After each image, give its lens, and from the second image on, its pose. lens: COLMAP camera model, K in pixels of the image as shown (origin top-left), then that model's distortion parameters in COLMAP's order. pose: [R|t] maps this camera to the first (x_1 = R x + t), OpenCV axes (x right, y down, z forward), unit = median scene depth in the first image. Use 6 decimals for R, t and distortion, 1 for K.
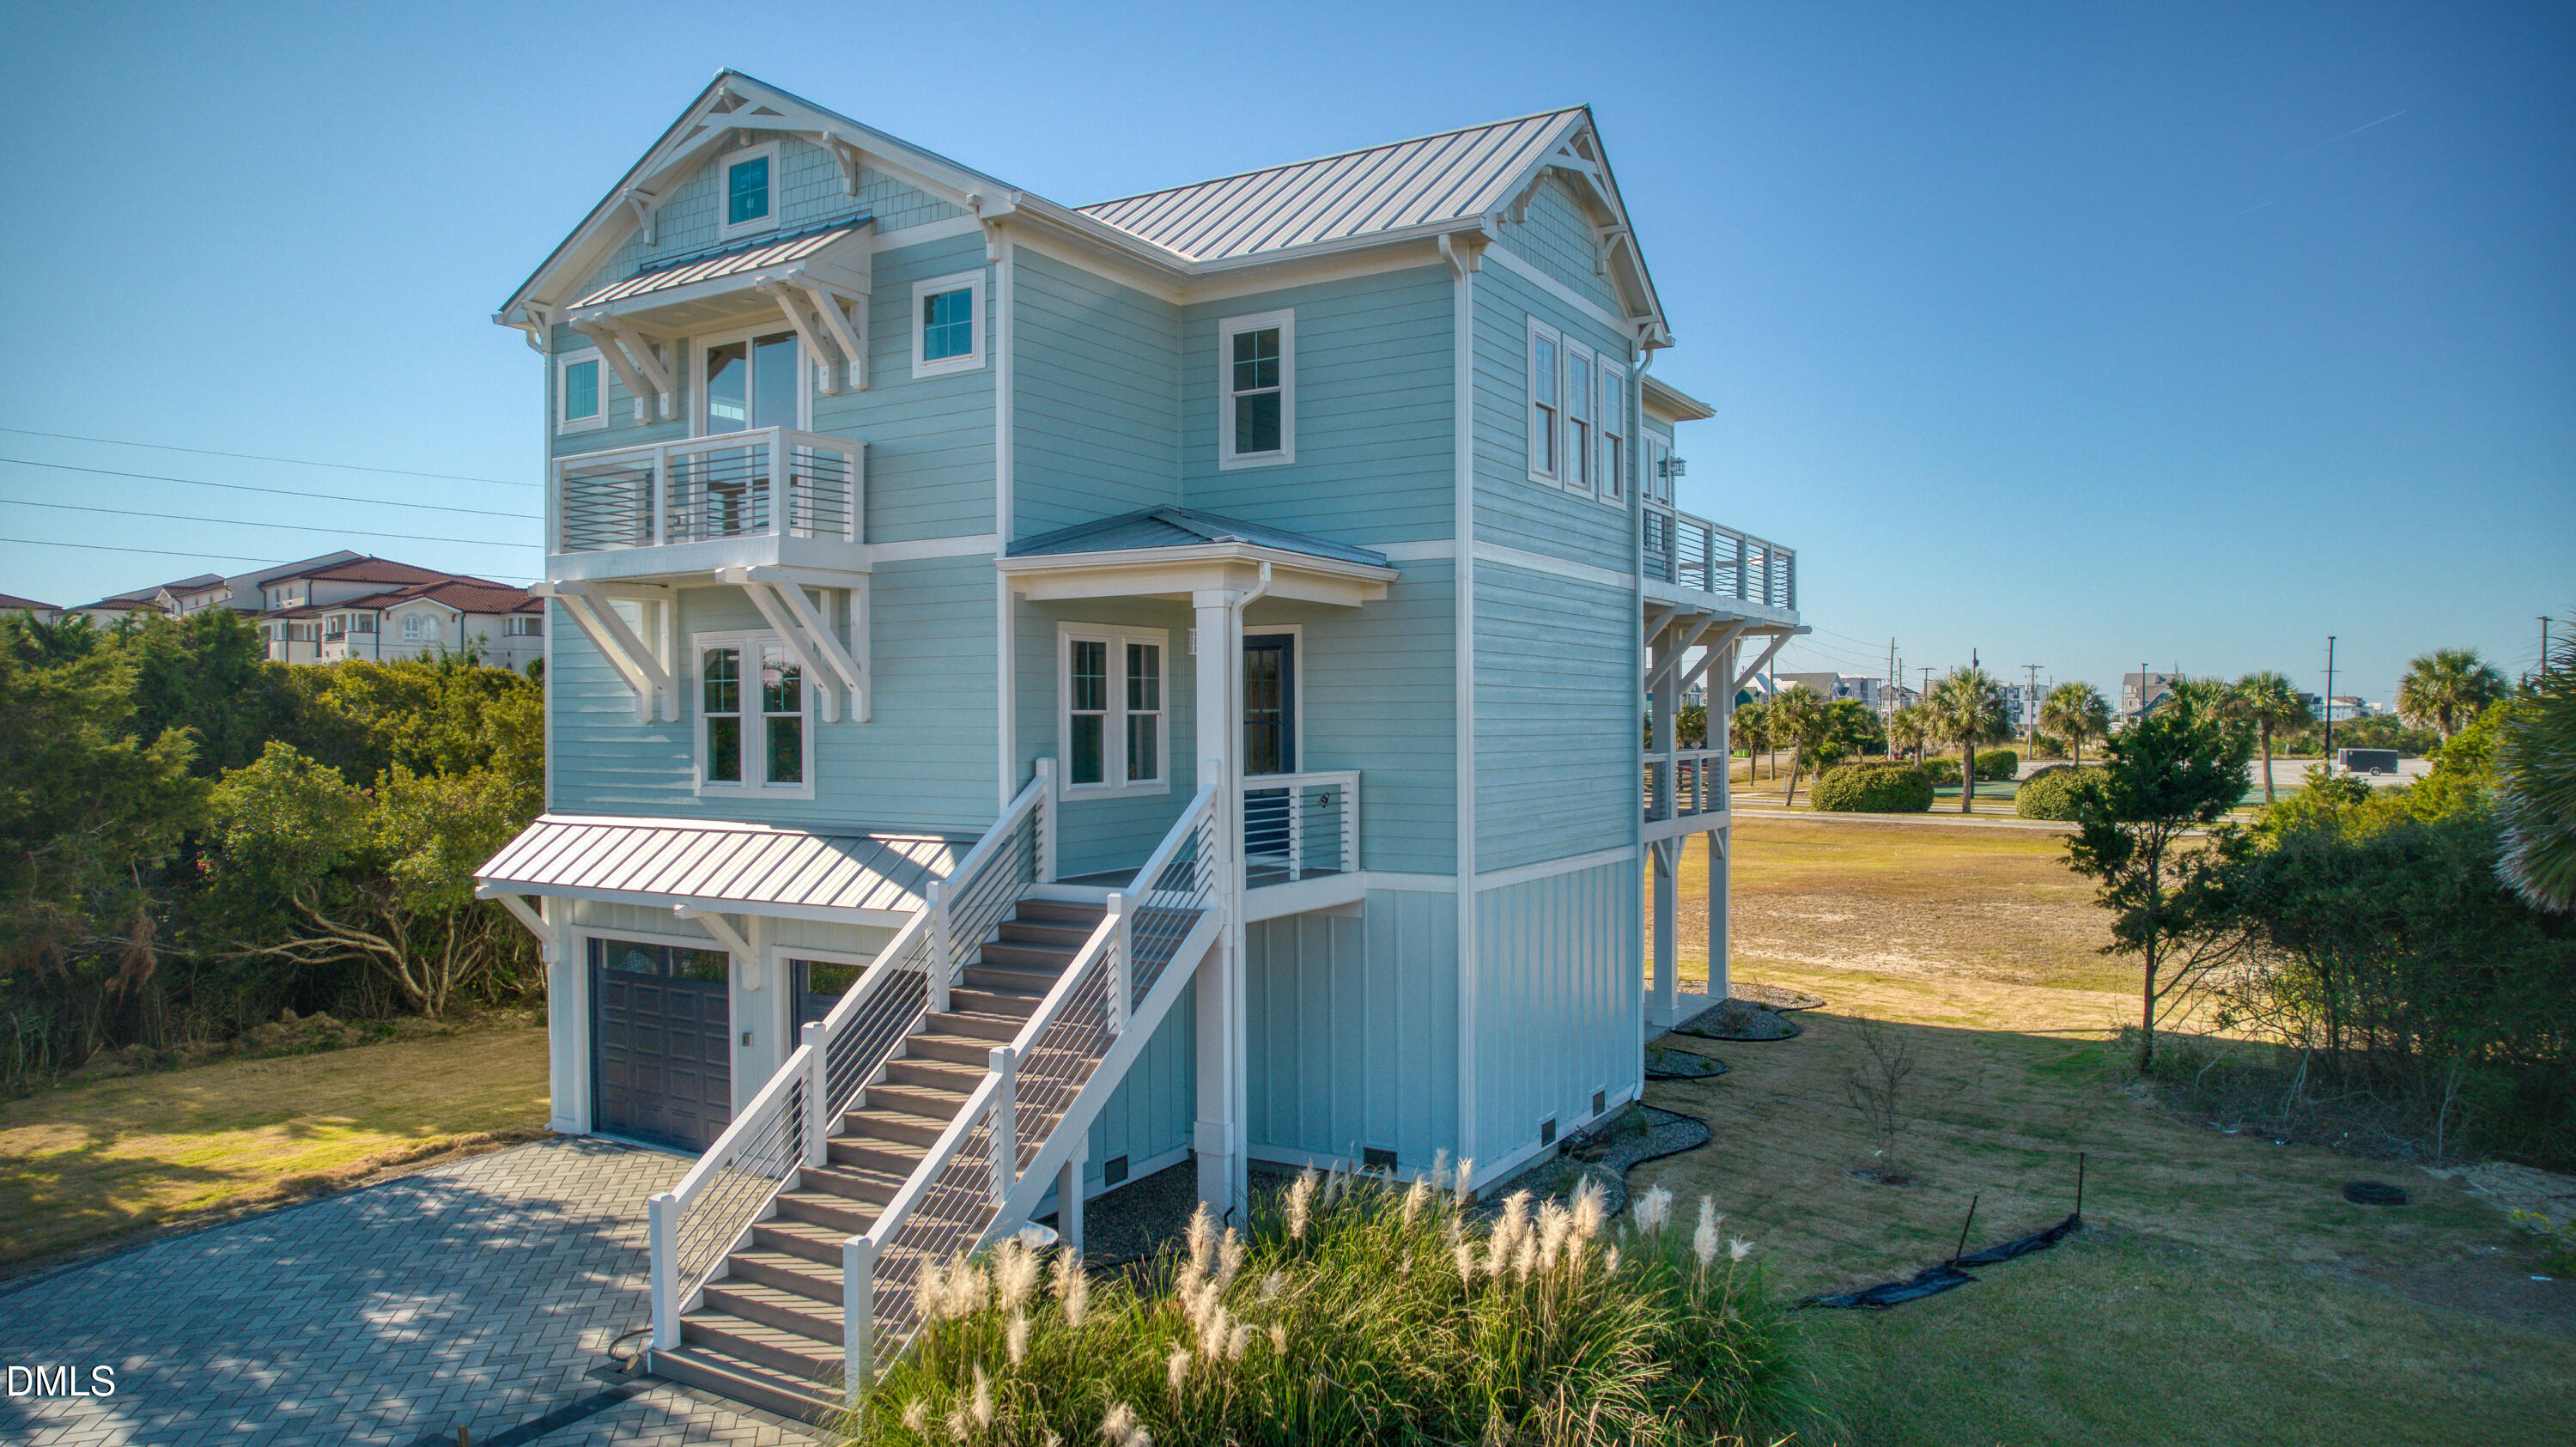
lens RADIAL K [[1654.9, 0, 1293.1], [0, 1654.9, 765.7], [0, 0, 1]] dist [-0.080612, 0.075794]
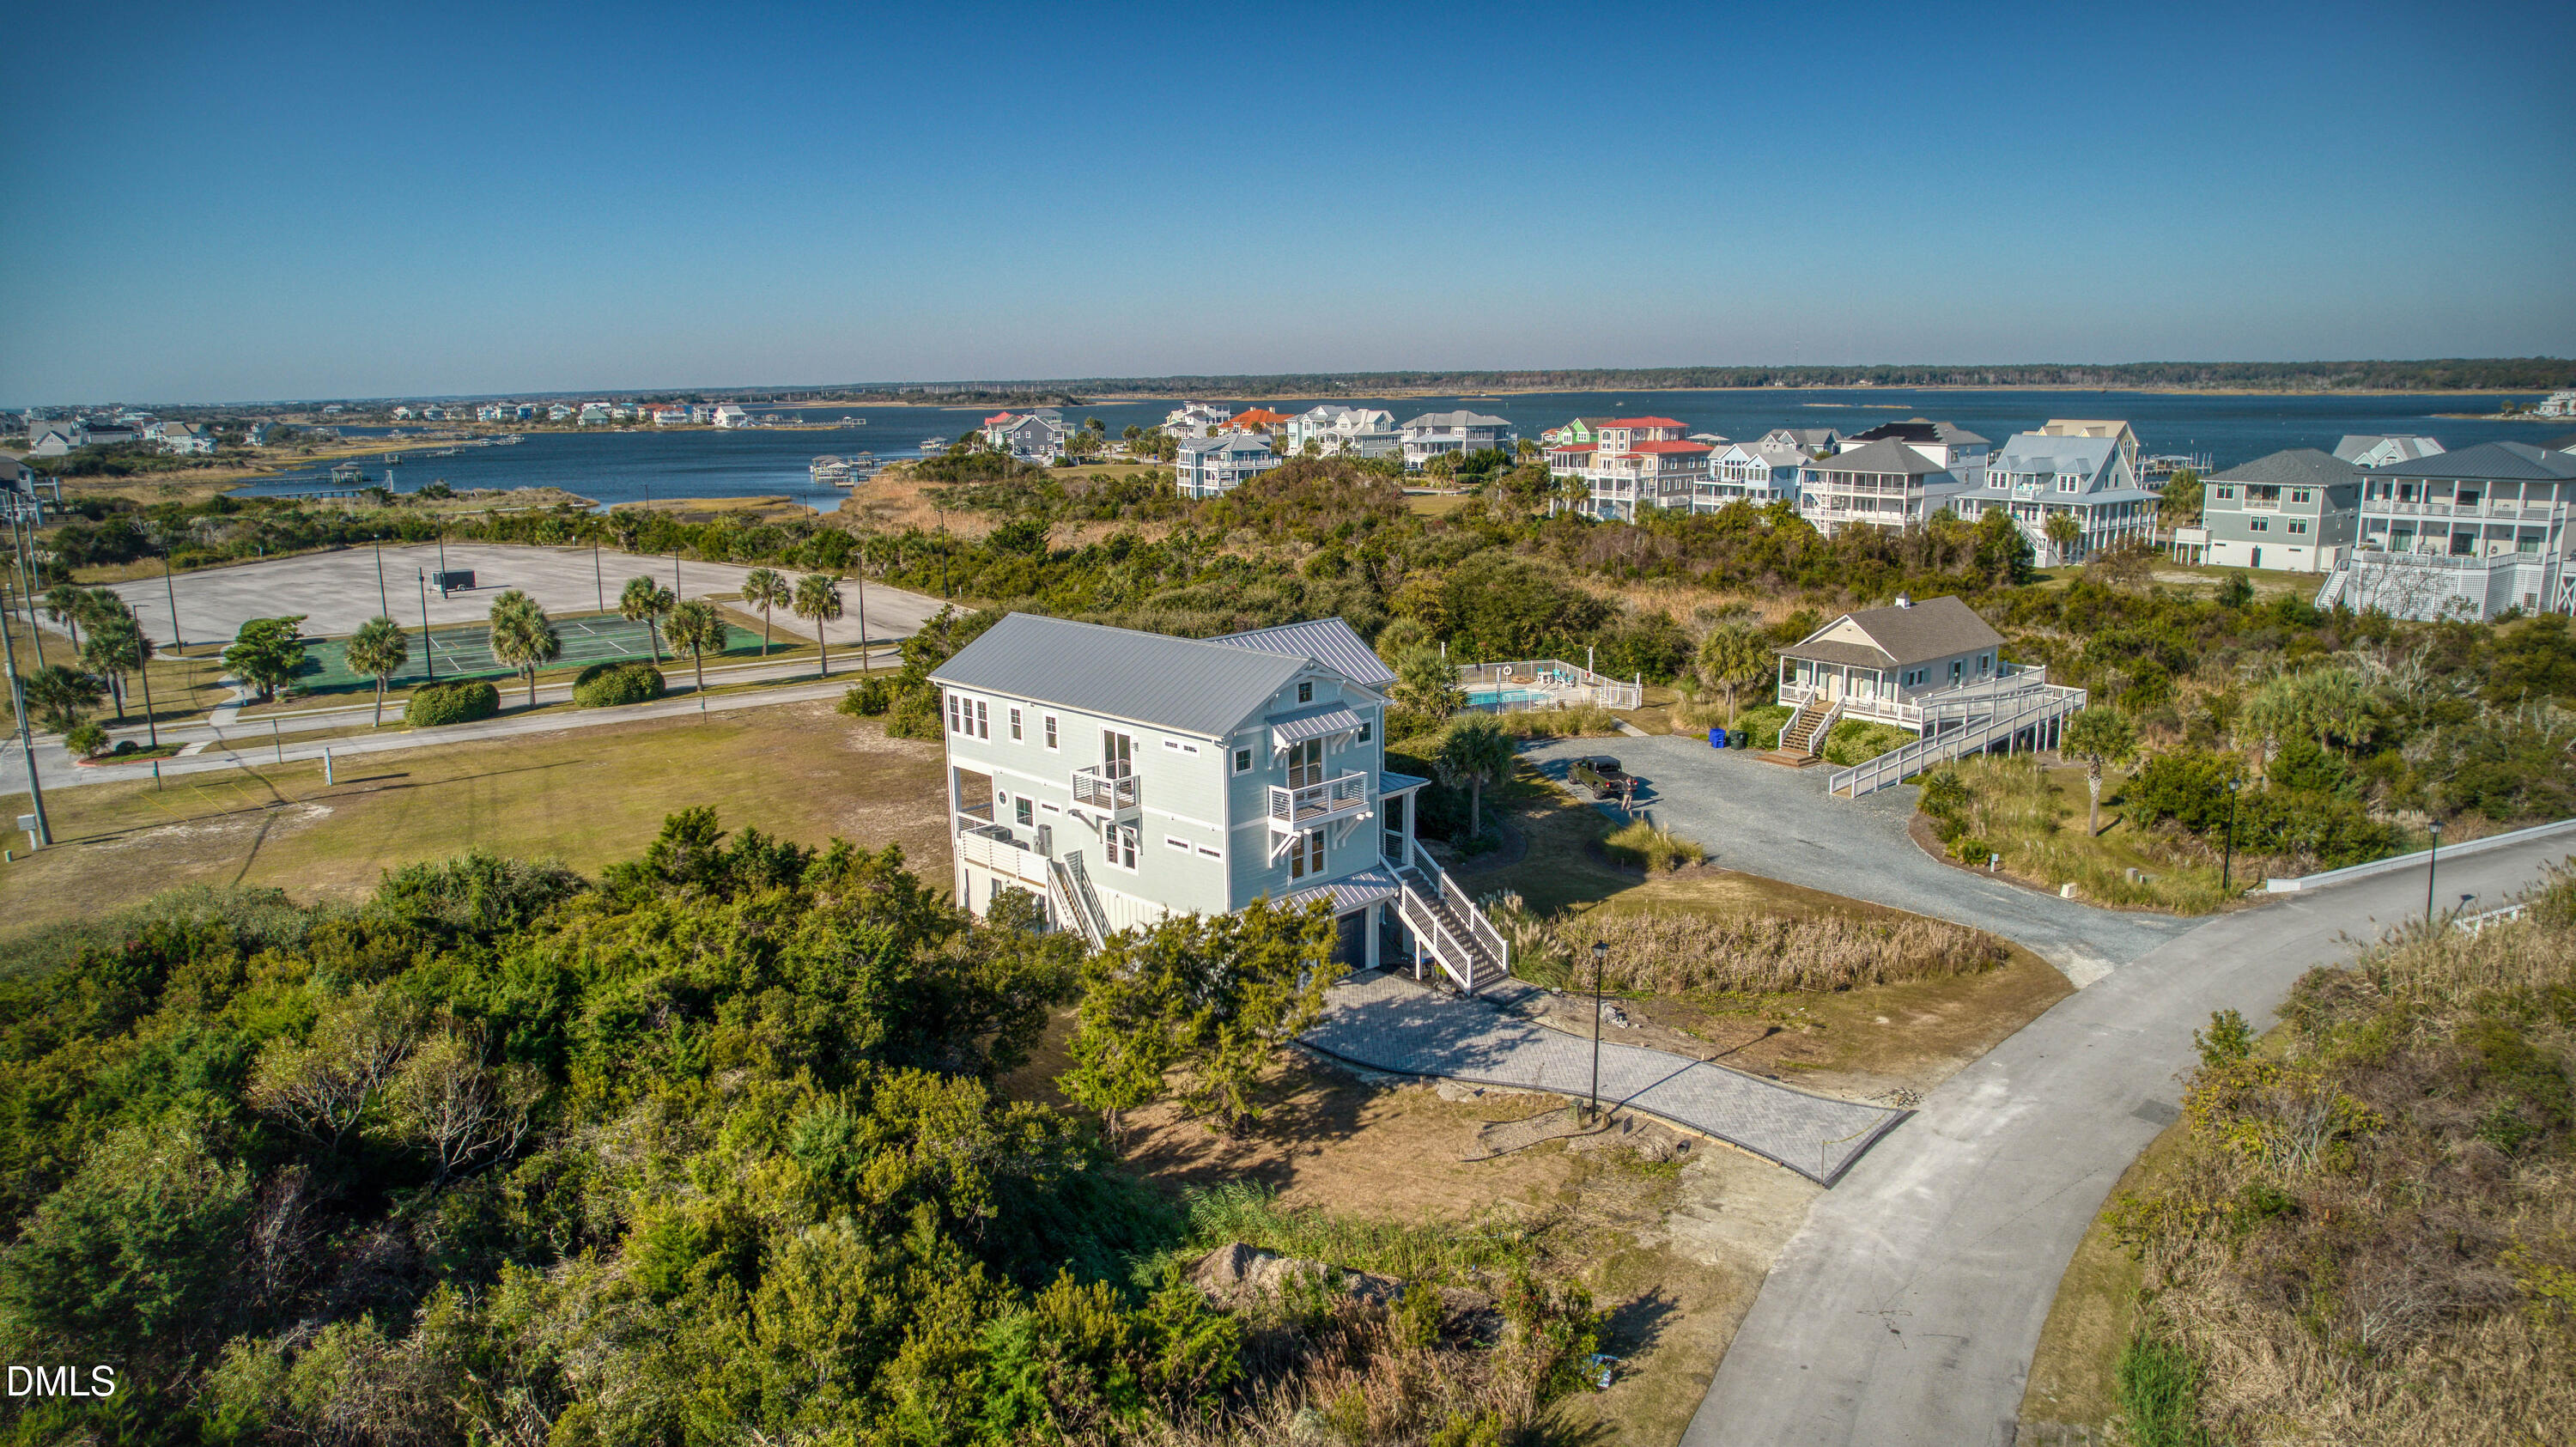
lens RADIAL K [[1654.9, 0, 1293.1], [0, 1654.9, 765.7], [0, 0, 1]] dist [-0.080612, 0.075794]
pose [[0.248102, -0.221465, 0.943079, -3.357888], [0.042671, 0.975071, 0.217752, -0.908762], [-0.967794, -0.013783, 0.251367, 0.228926]]
